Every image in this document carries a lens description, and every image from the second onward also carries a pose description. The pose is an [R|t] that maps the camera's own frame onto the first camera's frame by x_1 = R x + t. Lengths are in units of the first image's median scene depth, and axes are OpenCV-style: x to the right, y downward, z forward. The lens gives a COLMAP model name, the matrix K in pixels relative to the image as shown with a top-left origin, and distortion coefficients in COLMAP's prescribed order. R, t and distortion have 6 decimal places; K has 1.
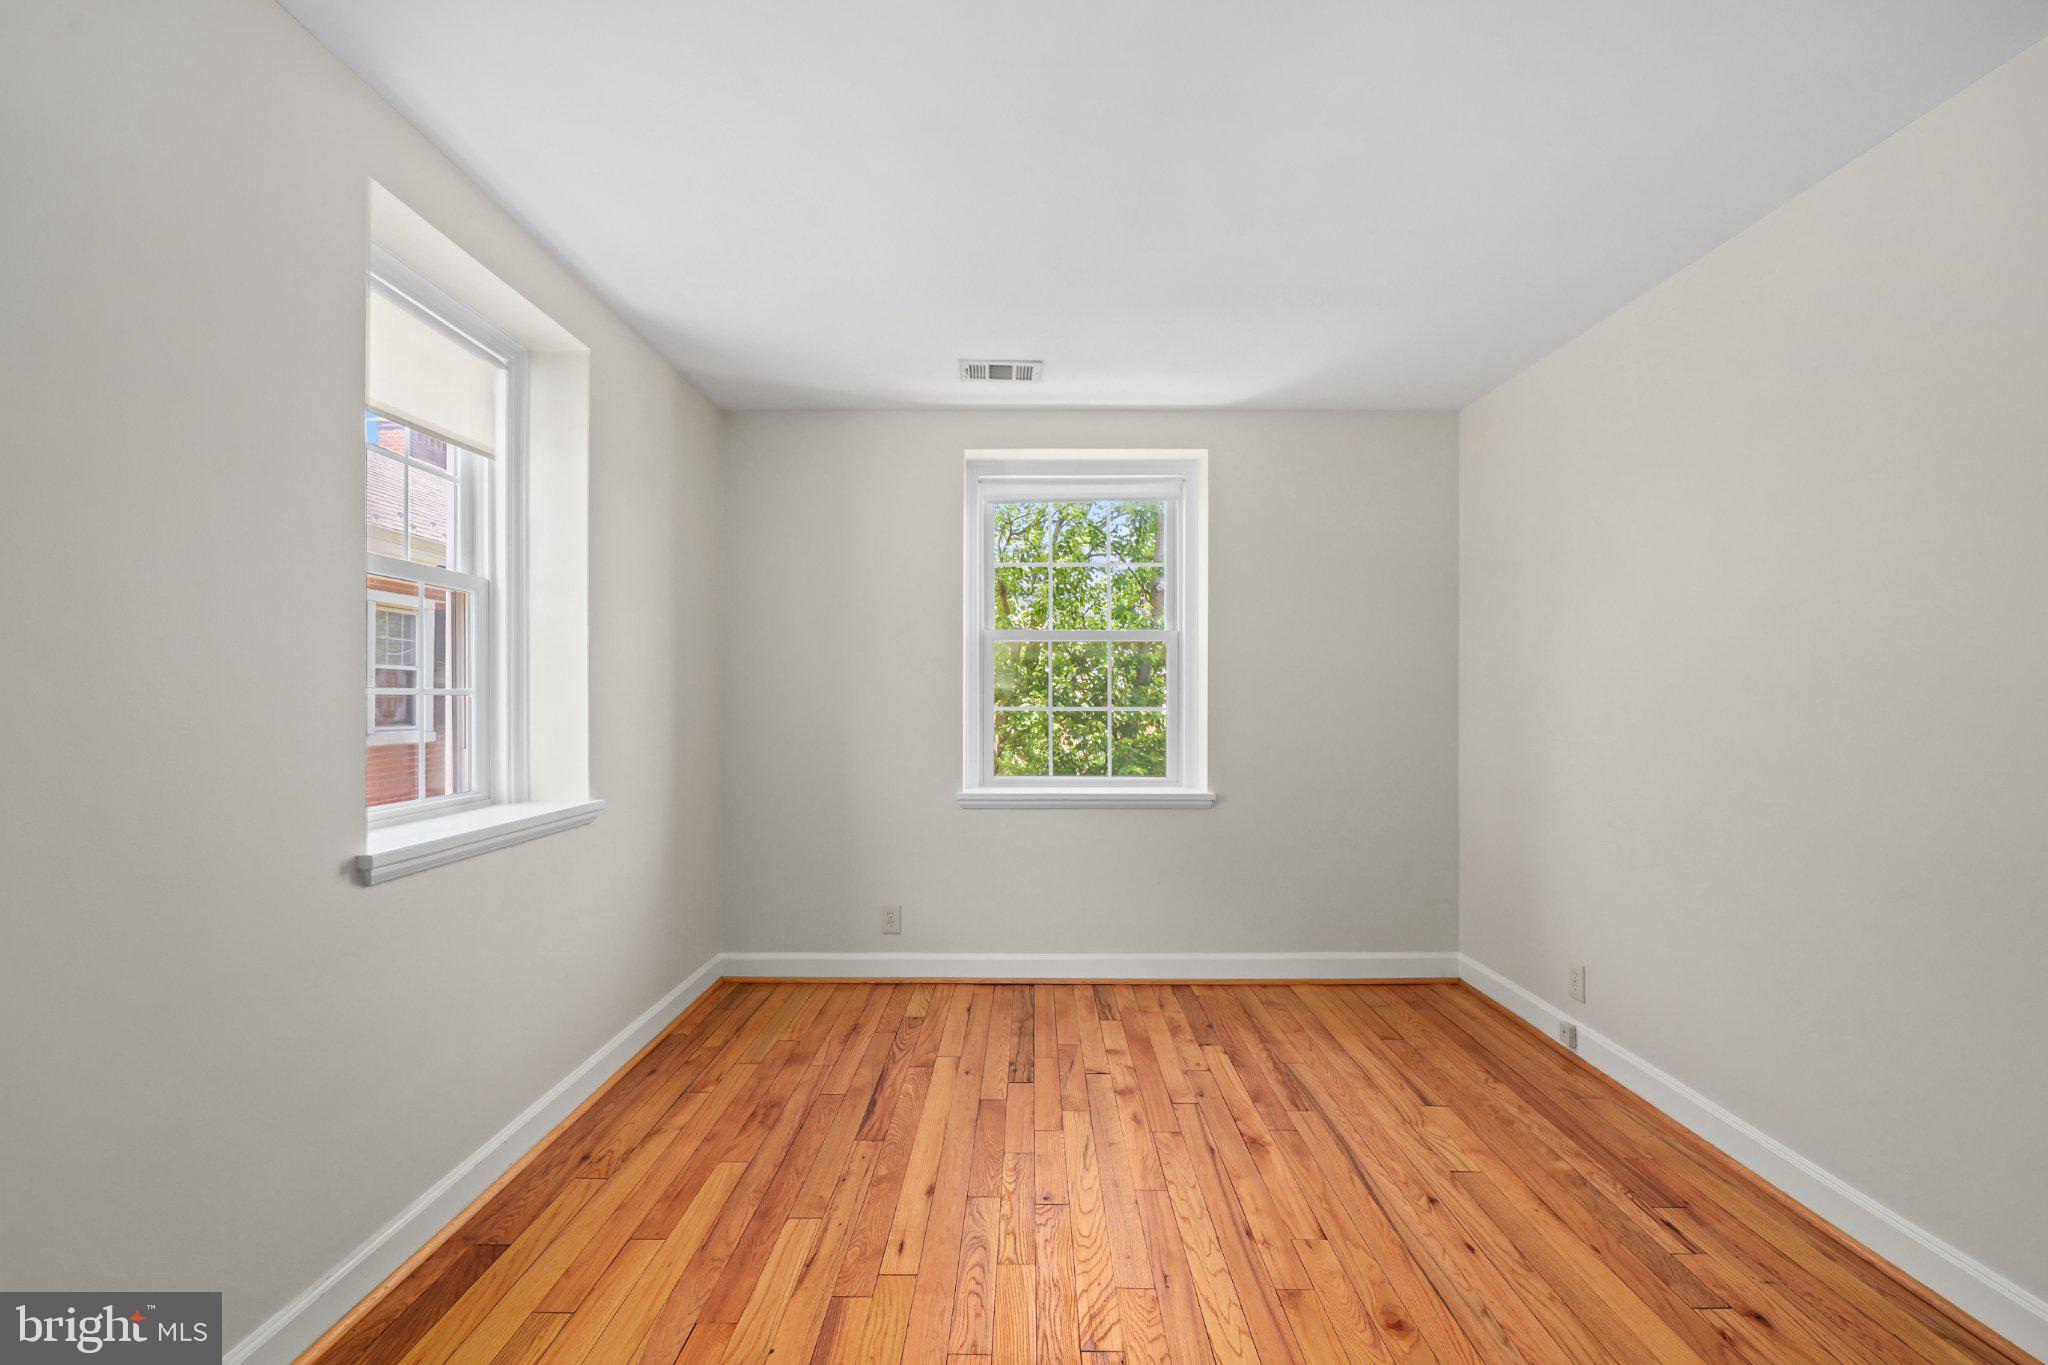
lens RADIAL K [[854.2, 0, 1010.1], [0, 854.2, 704.5], [0, 0, 1]] dist [0.003139, 0.000590]
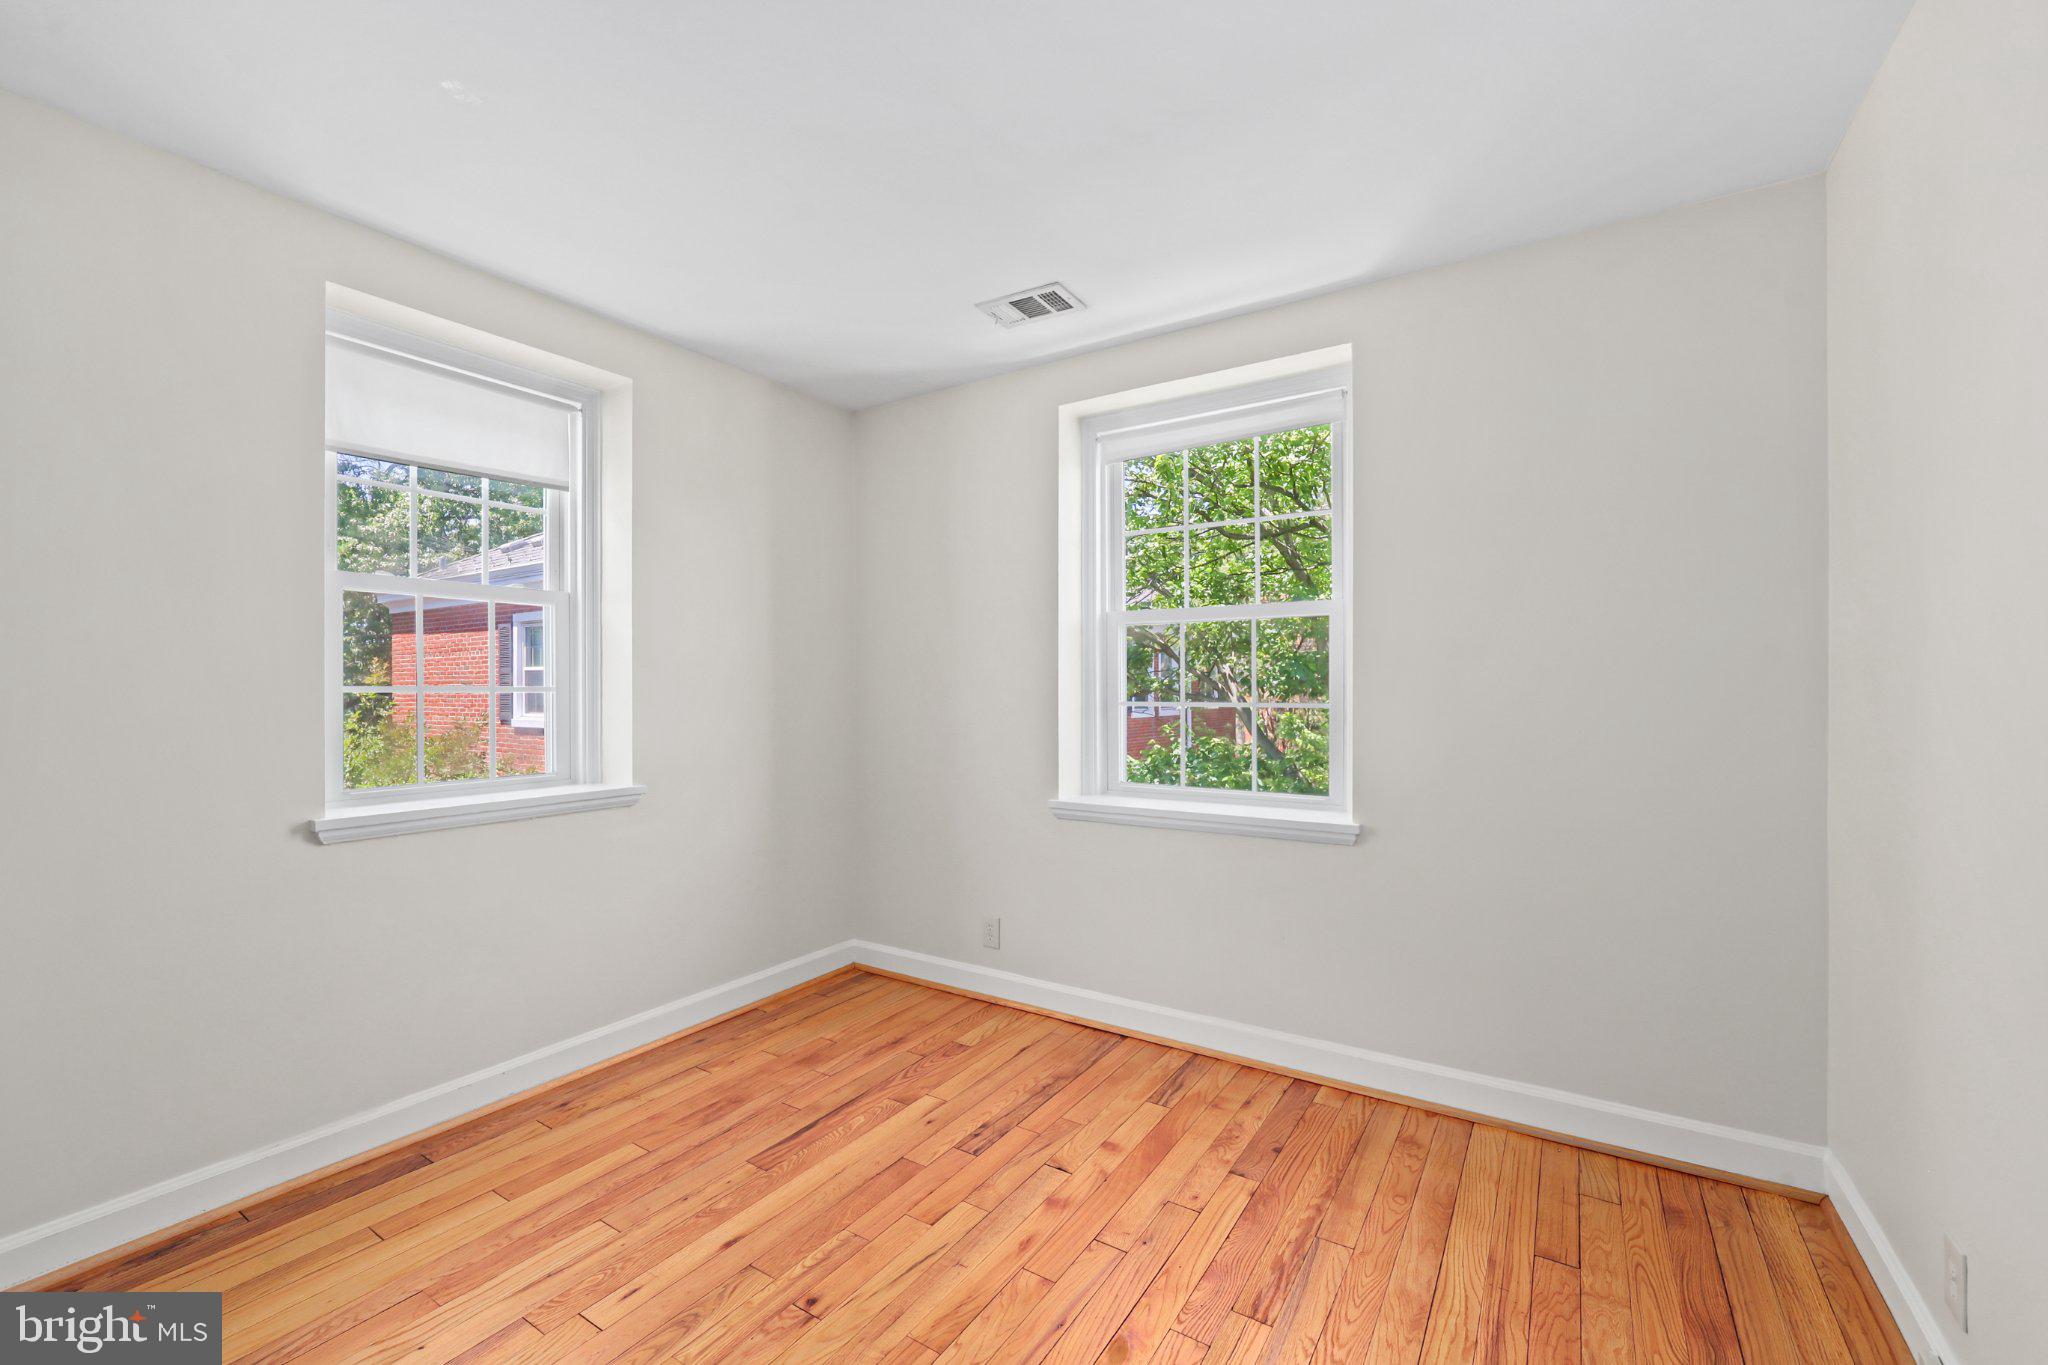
lens RADIAL K [[854.2, 0, 1021.0], [0, 854.2, 697.6], [0, 0, 1]] dist [0.003139, 0.000590]
pose [[0.835611, 0.002019, -0.549318, 0.462333], [0.001107, 0.999985, 0.005360, -0.006873], [0.549321, -0.005087, 0.835596, 0.294712]]
